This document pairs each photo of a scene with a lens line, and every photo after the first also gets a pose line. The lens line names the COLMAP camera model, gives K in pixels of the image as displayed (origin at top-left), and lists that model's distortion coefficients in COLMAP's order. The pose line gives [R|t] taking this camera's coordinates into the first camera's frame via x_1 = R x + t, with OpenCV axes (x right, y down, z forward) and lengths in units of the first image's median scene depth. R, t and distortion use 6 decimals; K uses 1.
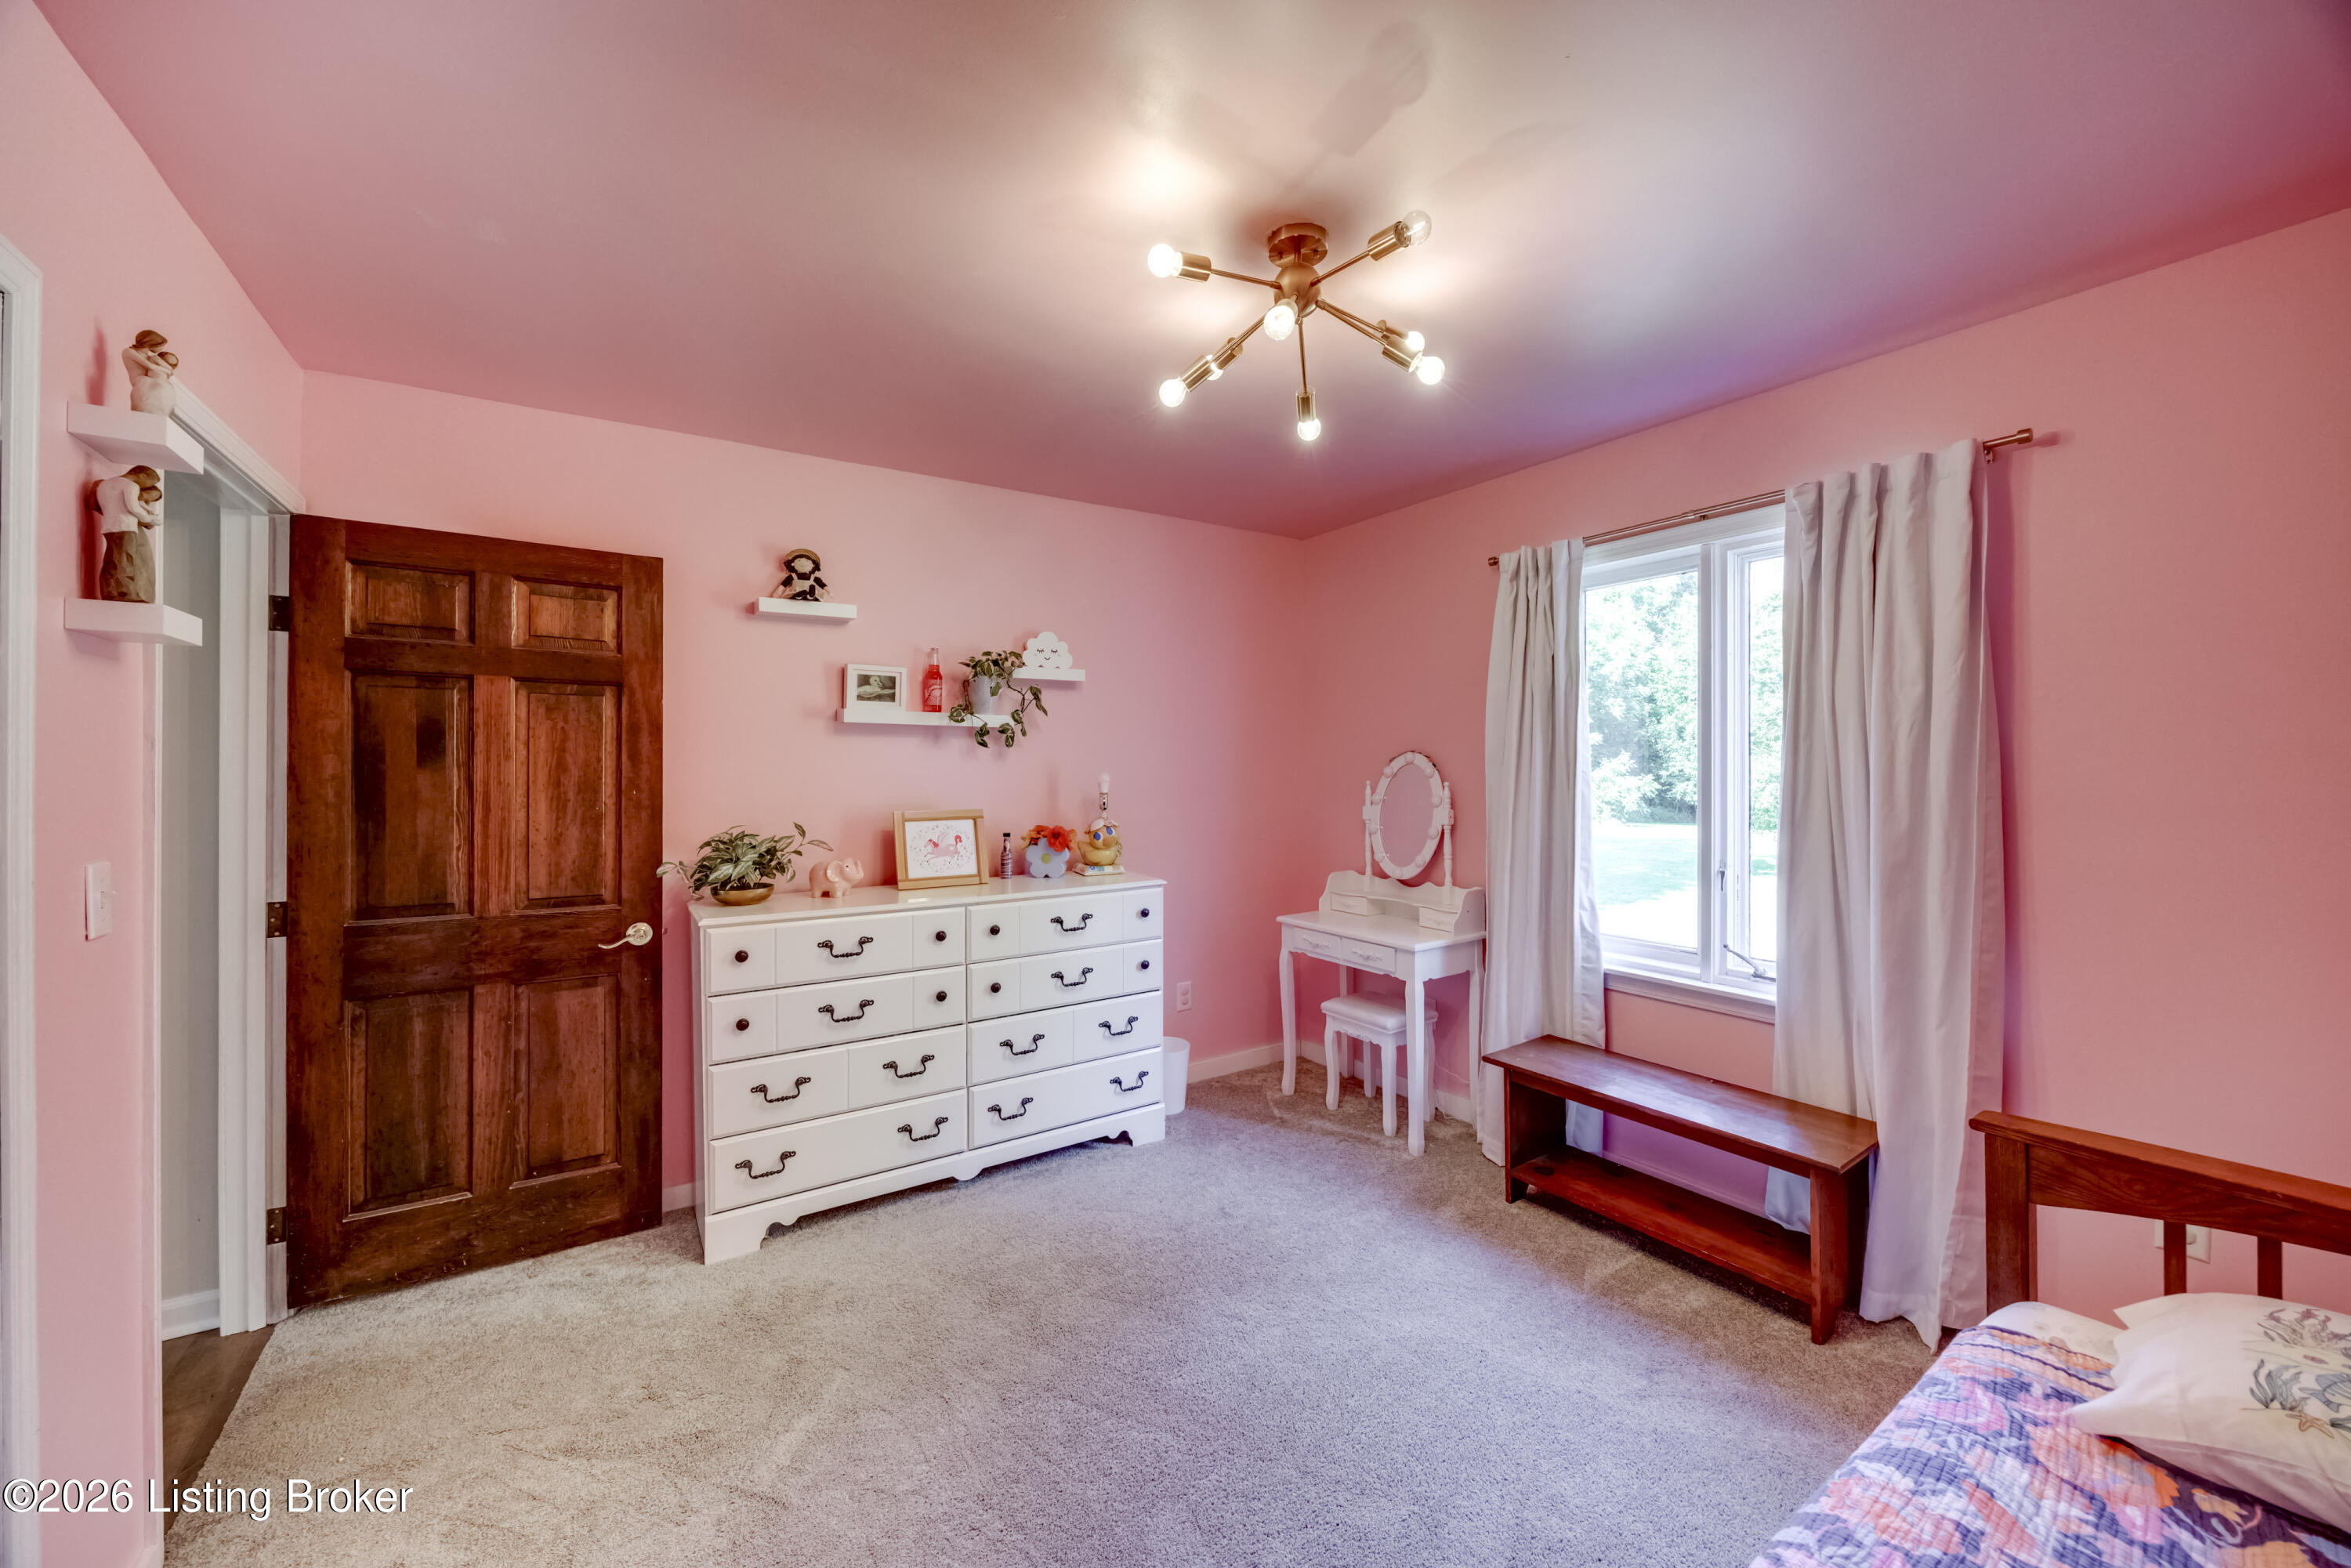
lens RADIAL K [[900.4, 0, 1166.1], [0, 900.4, 767.5], [0, 0, 1]] dist [0.014399, 0.000093]
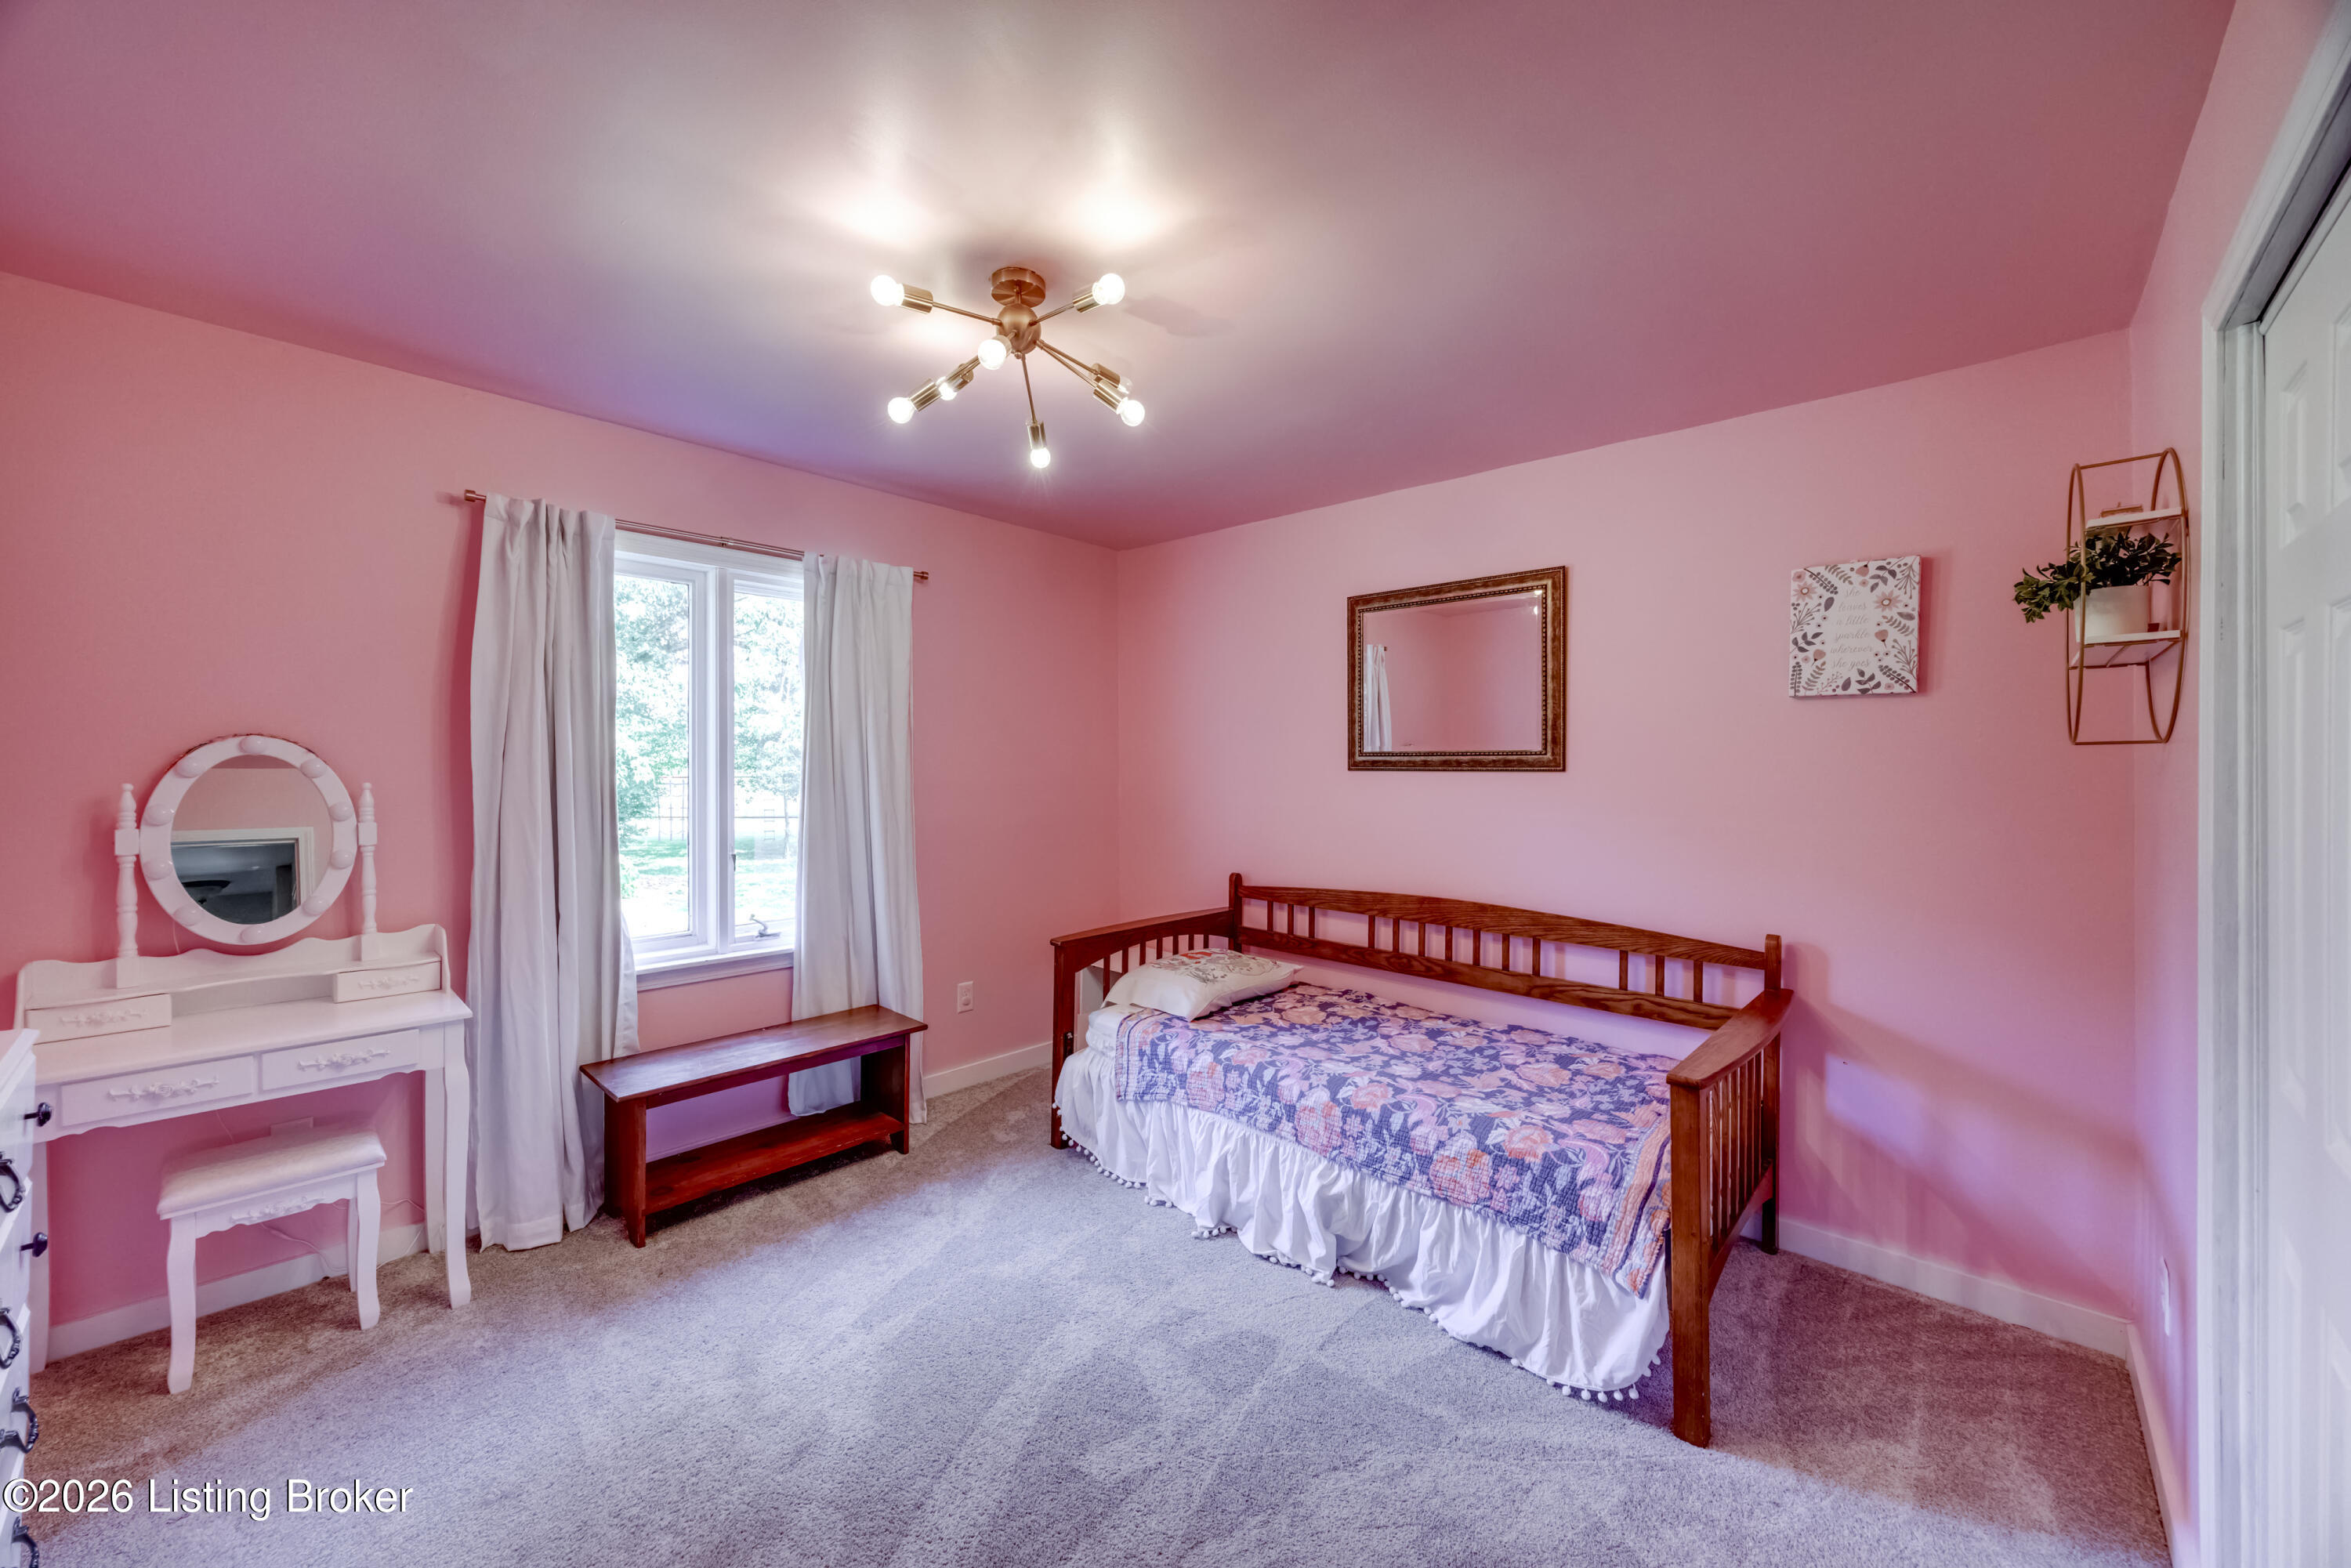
lens RADIAL K [[895.9, 0, 1175.6], [0, 895.9, 775.6], [0, 0, 1]] dist [-0.007527, 0.000125]
pose [[-0.248047, 0.000560, 0.968748, -0.623379], [-0.001449, 0.999998, -0.000949, 0.012901], [-0.968747, -0.001640, -0.248046, 0.720614]]
